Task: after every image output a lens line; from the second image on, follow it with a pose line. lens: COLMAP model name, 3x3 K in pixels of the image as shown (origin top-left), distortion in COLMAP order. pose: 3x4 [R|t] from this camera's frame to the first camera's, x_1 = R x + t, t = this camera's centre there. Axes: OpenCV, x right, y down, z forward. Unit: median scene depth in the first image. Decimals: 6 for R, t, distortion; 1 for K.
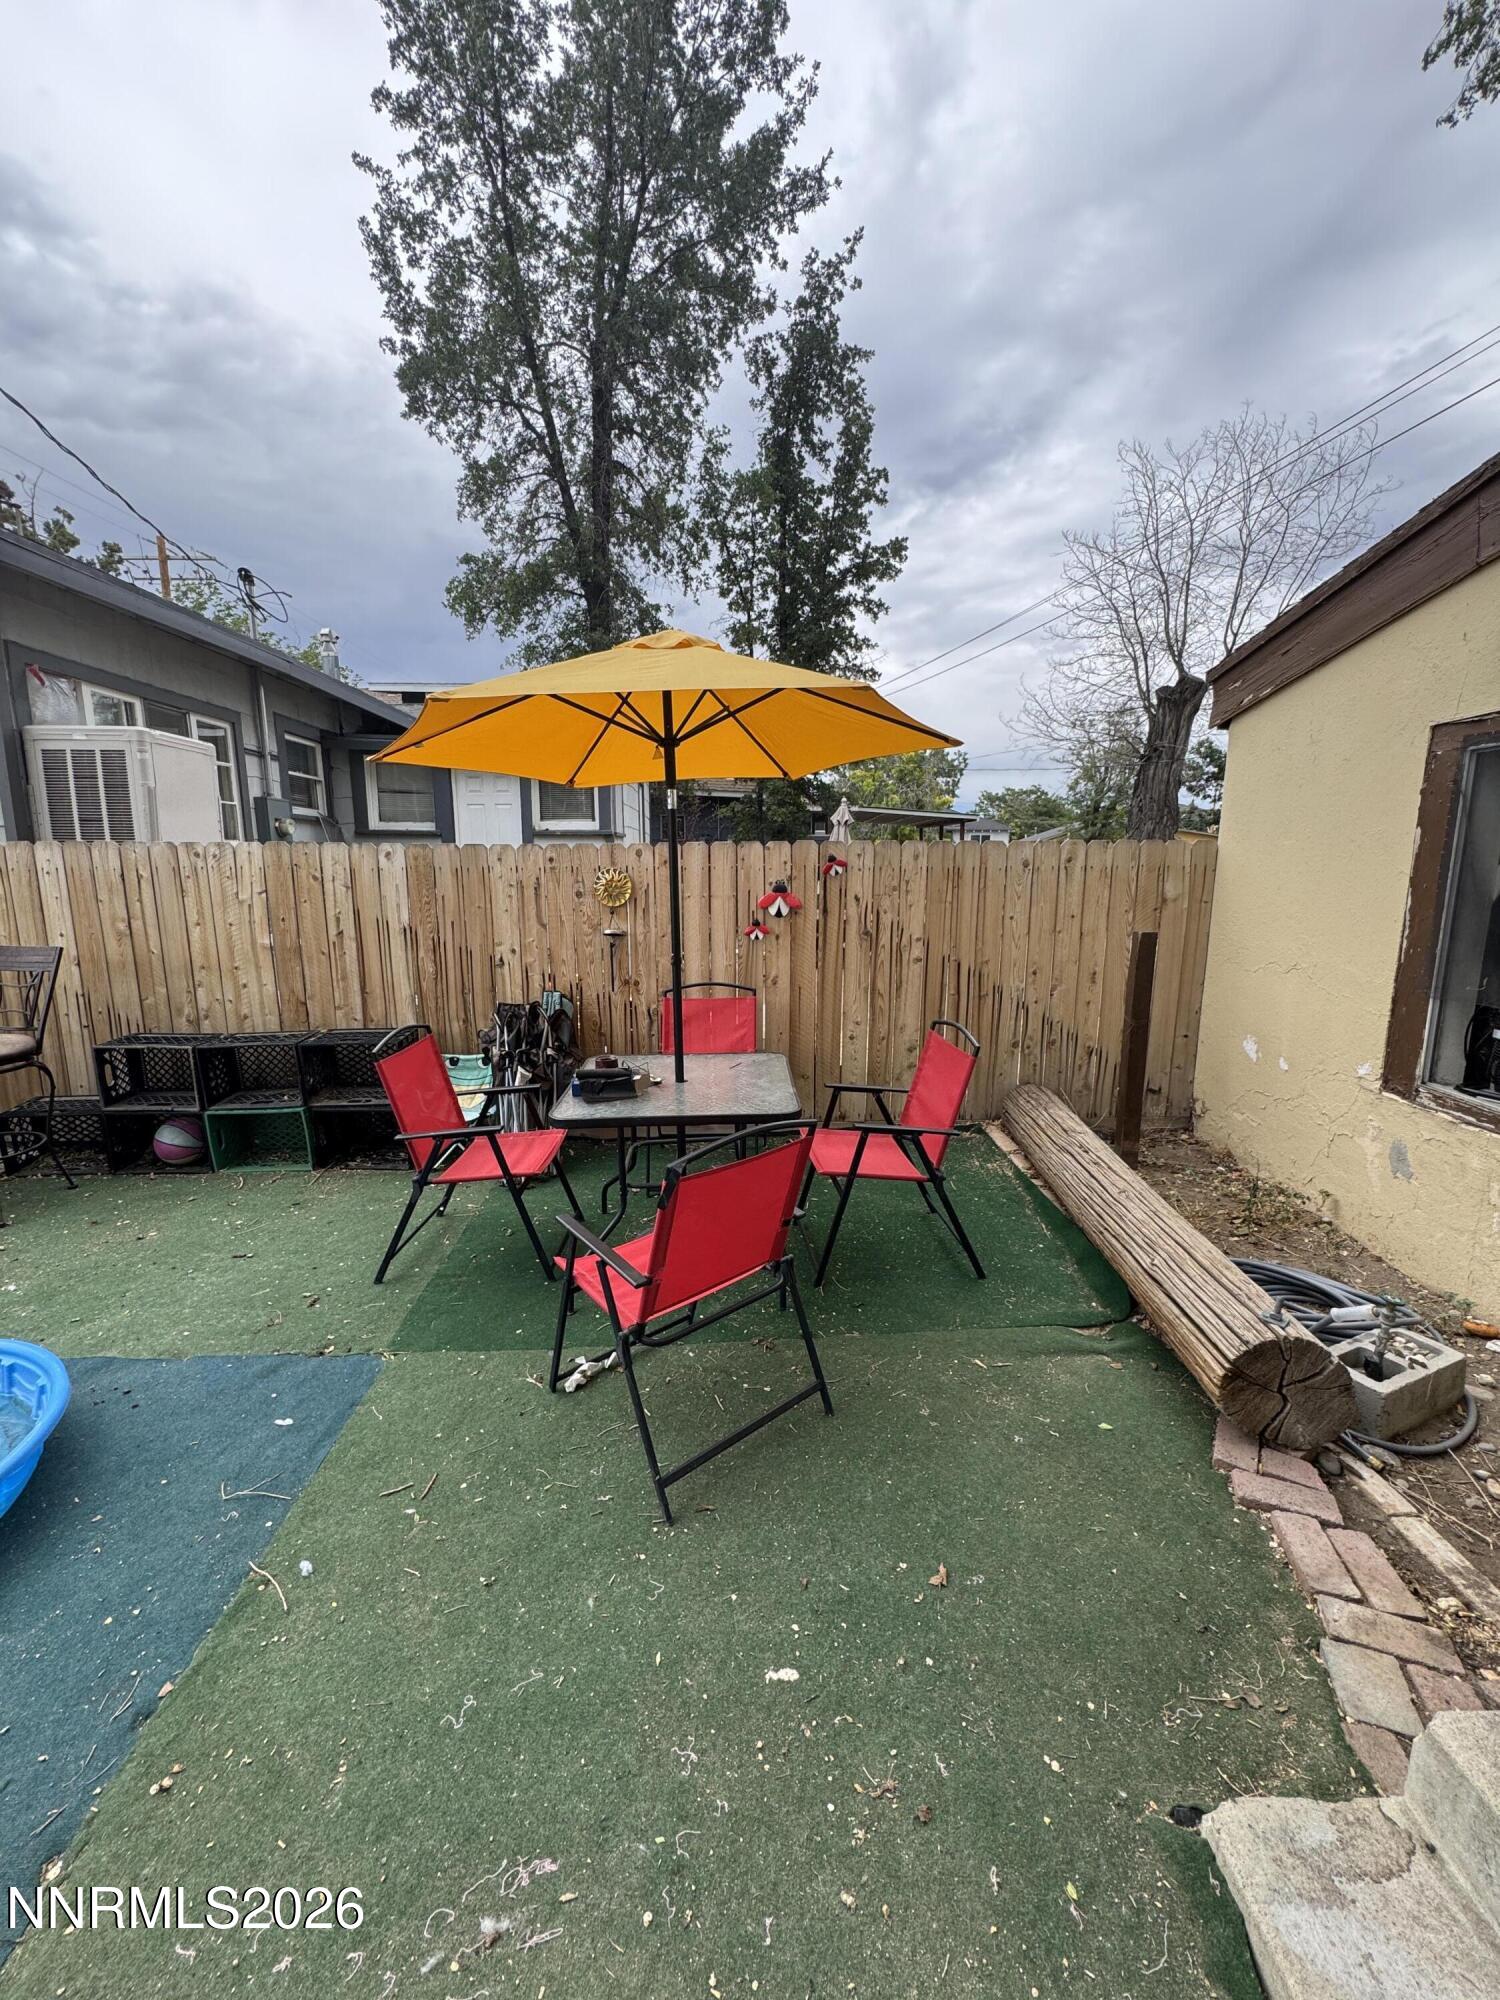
lens RADIAL K [[794.0, 0, 749.7], [0, 794.0, 1001.3], [0, 0, 1]] dist [-0.003963, 0.000673]
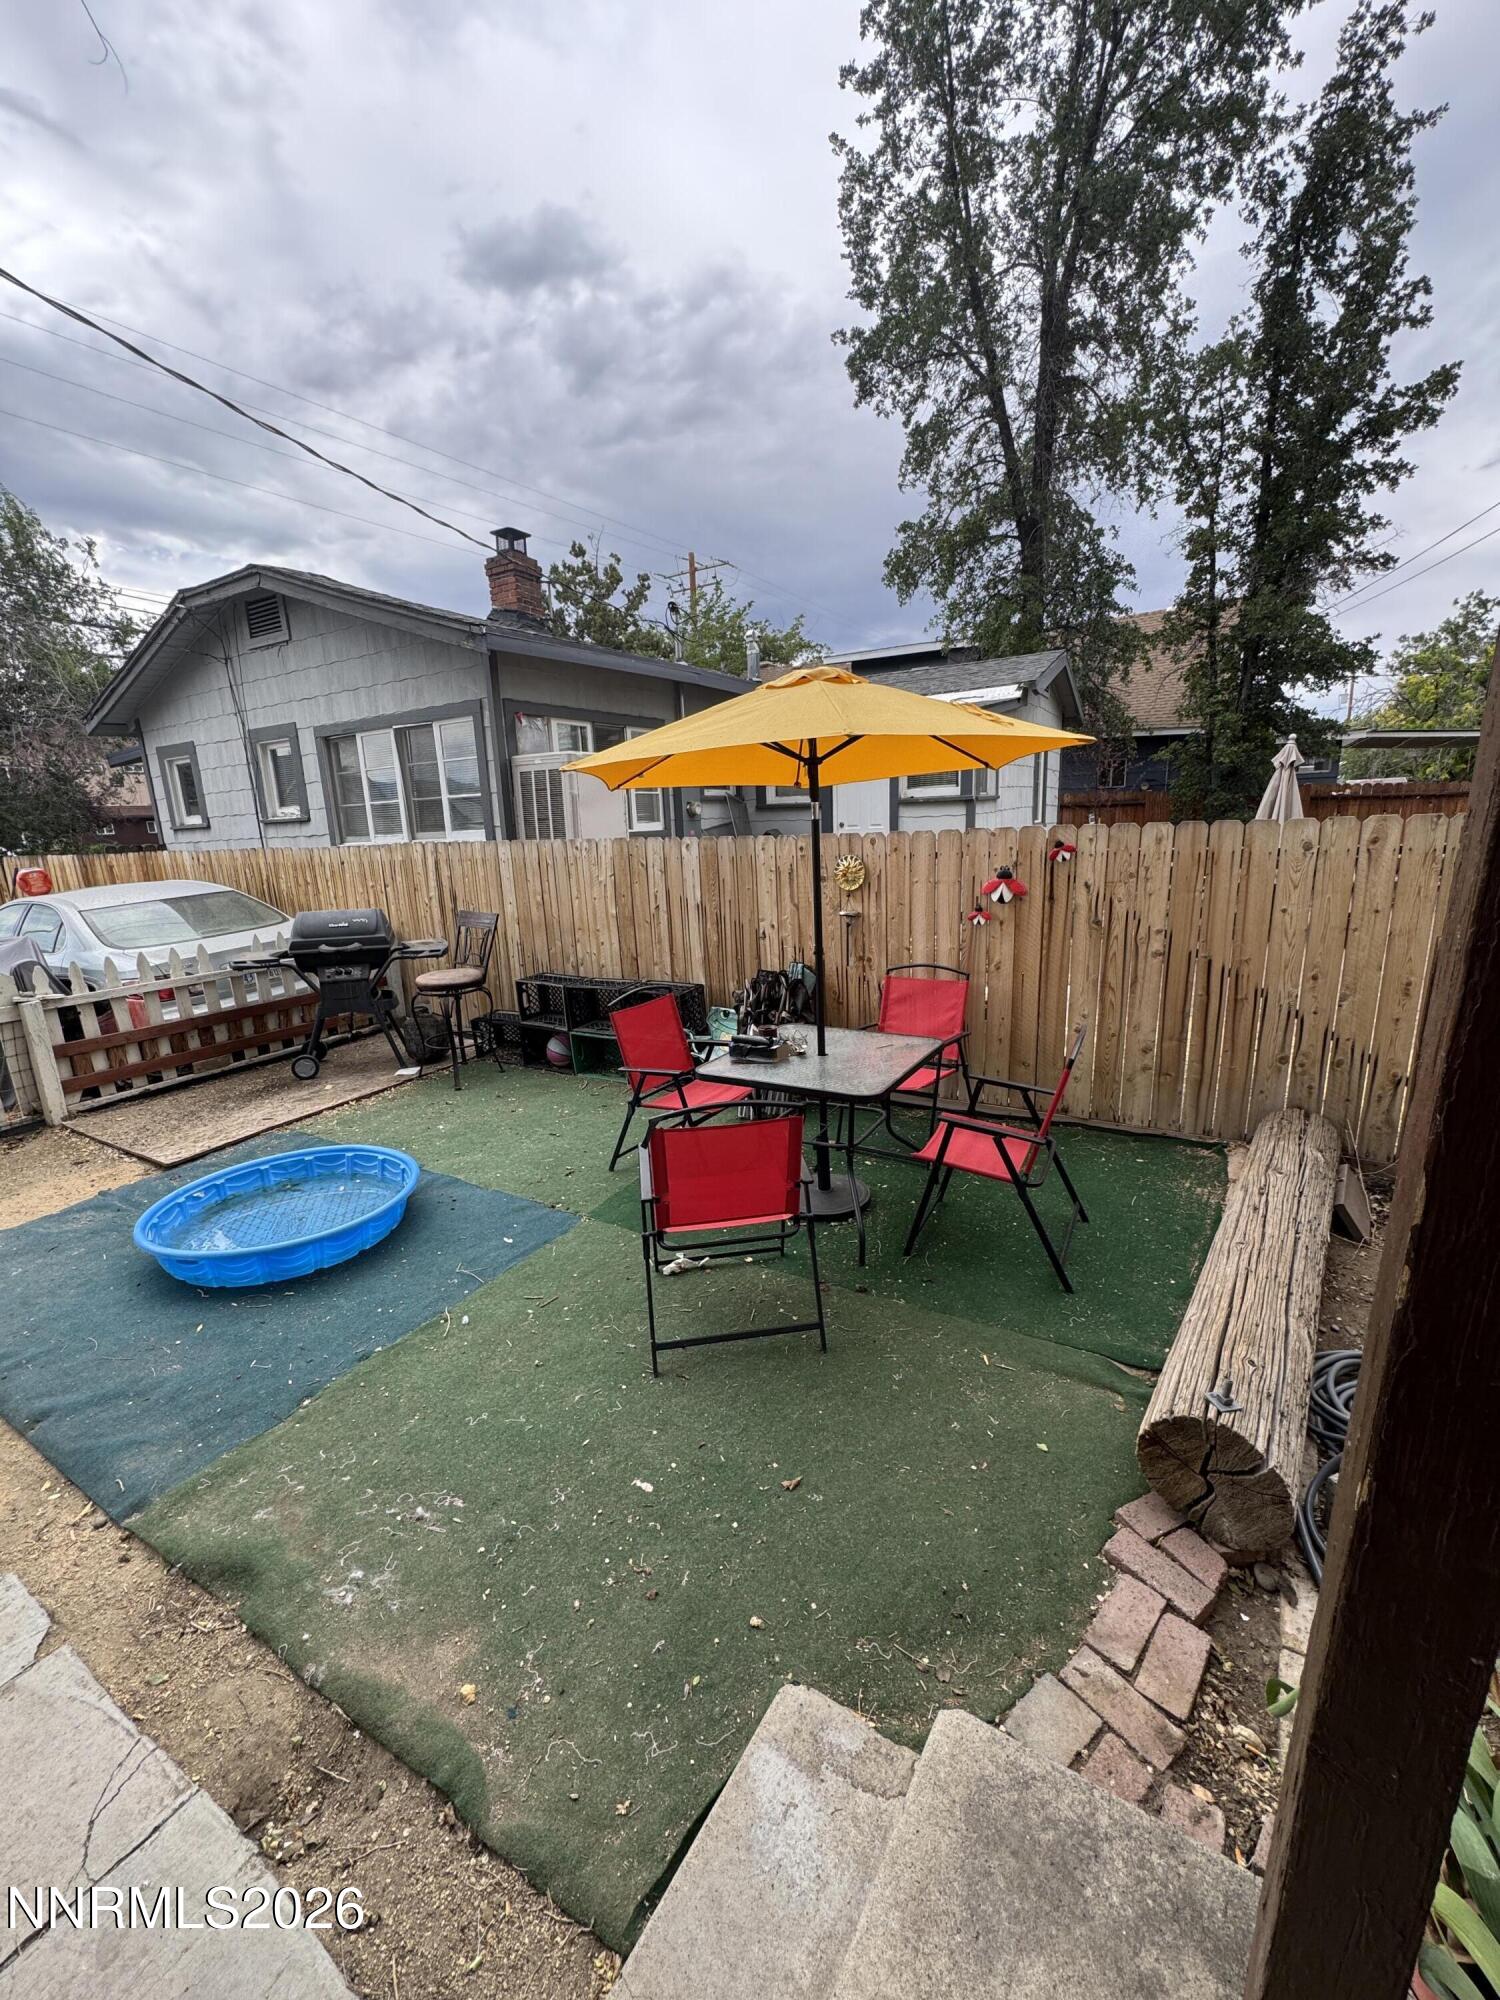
lens RADIAL K [[798.4, 0, 751.8], [0, 798.4, 996.0], [0, 0, 1]] dist [-0.001117, 0.000139]
pose [[0.838521, 0.088769, -0.537589, 0.318638], [-0.056041, 0.995458, 0.076963, -0.048550], [0.541979, -0.034408, 0.839687, -0.020276]]
